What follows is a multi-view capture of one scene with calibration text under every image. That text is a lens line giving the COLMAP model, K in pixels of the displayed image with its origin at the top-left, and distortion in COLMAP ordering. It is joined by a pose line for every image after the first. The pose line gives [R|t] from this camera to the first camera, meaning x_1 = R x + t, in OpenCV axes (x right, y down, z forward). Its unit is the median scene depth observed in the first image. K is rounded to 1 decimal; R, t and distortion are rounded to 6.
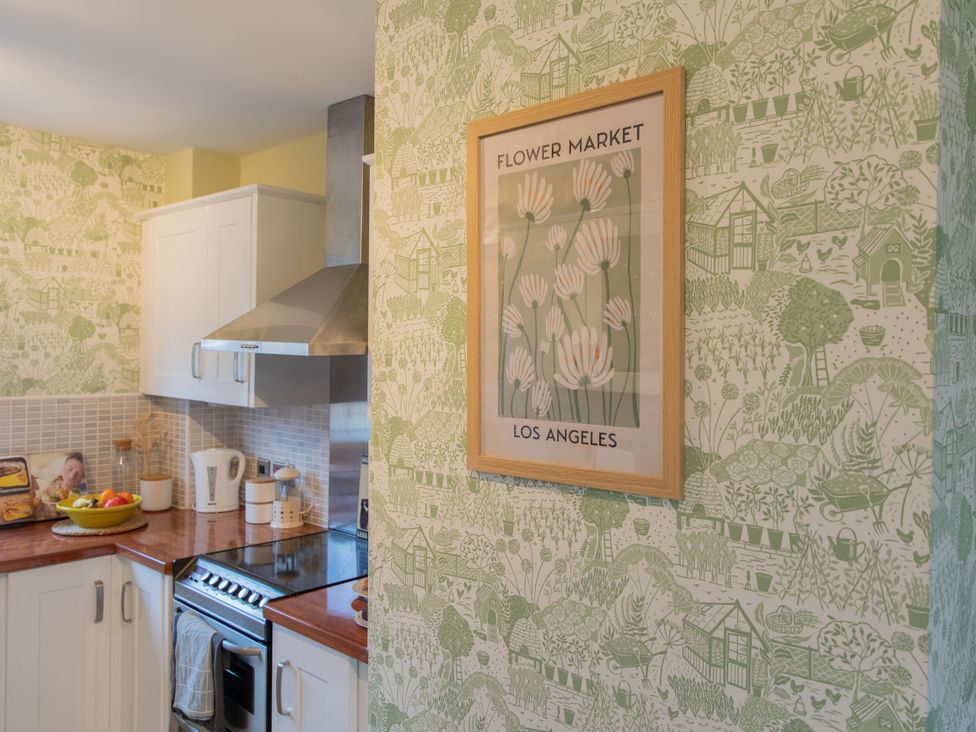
lens RADIAL K [[769.2, 0, 504.4], [0, 769.2, 357.5], [0, 0, 1]] dist [0.008596, 0.016557]
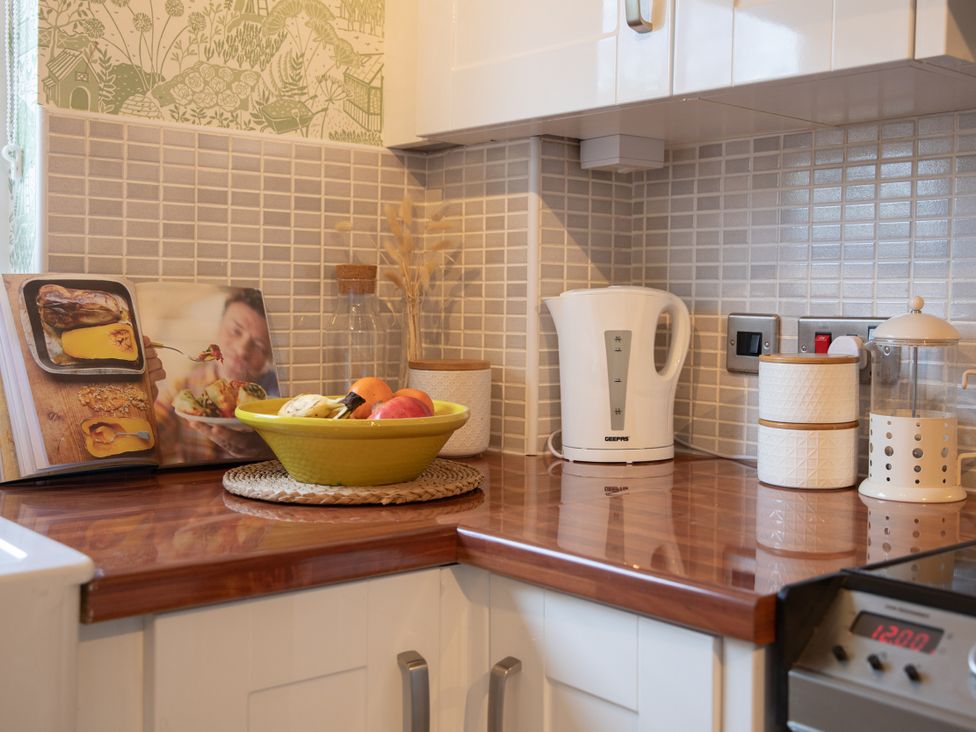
lens RADIAL K [[1173.1, 0, 522.6], [0, 1173.1, 328.6], [0, 0, 1]] dist [0.015812, 0.000000]
pose [[0.992065, 0.000469, -0.125728, -0.402450], [0.001539, 0.999873, 0.015874, 0.149724], [0.125719, -0.015942, 0.991938, 0.533618]]
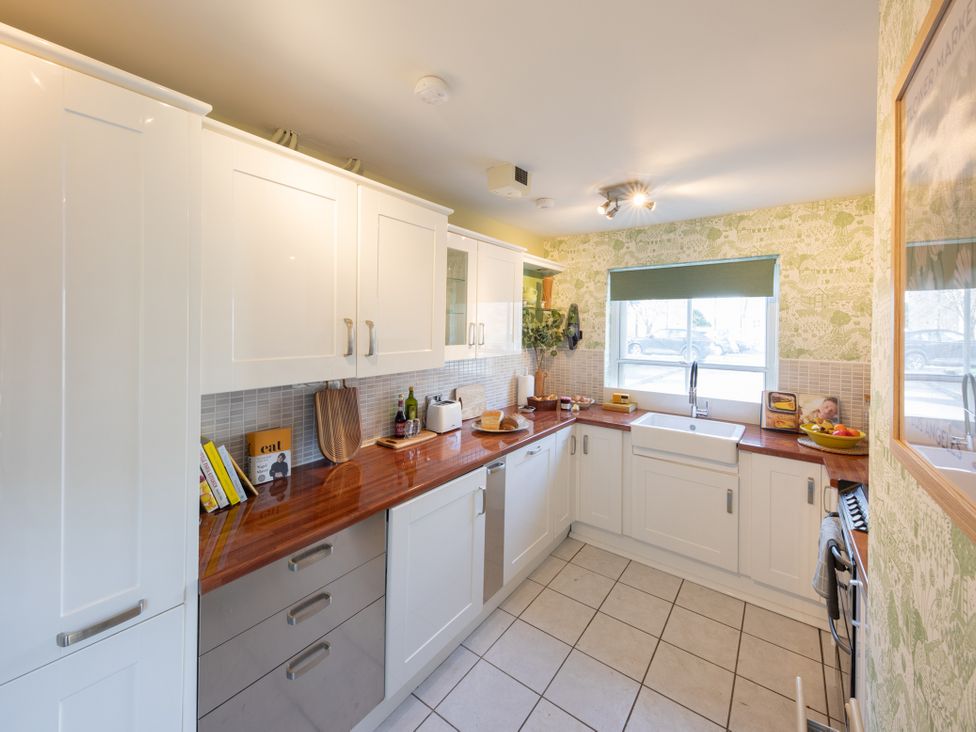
lens RADIAL K [[394.7, 0, 484.5], [0, 394.7, 329.6], [0, 0, 1]] dist [0.001812, -0.000117]
pose [[0.081314, 0.000081, -0.996689, 0.214859], [-0.018479, 0.999828, -0.001426, -0.000979], [0.996517, 0.018534, 0.081302, 0.250568]]
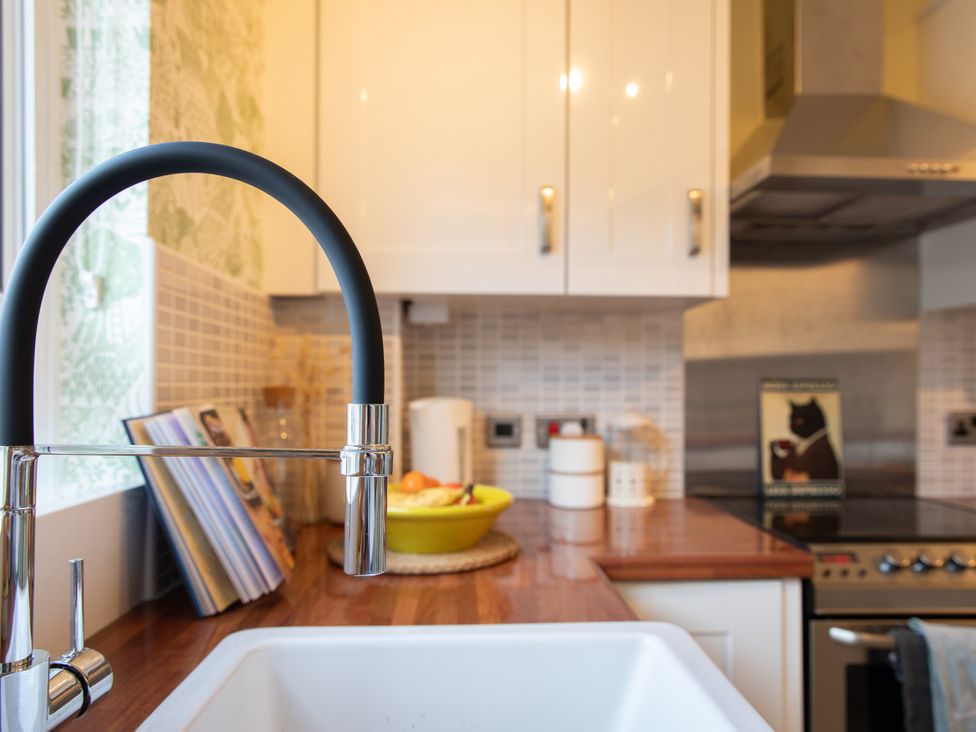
lens RADIAL K [[729.0, 0, 485.6], [0, 729.0, 367.9], [0, 0, 1]] dist [0.002039, -0.003437]
pose [[0.708101, 0.003529, 0.706102, -0.831766], [0.013094, 0.999750, -0.018128, 0.123533], [-0.705990, 0.022082, 0.707878, 0.694987]]
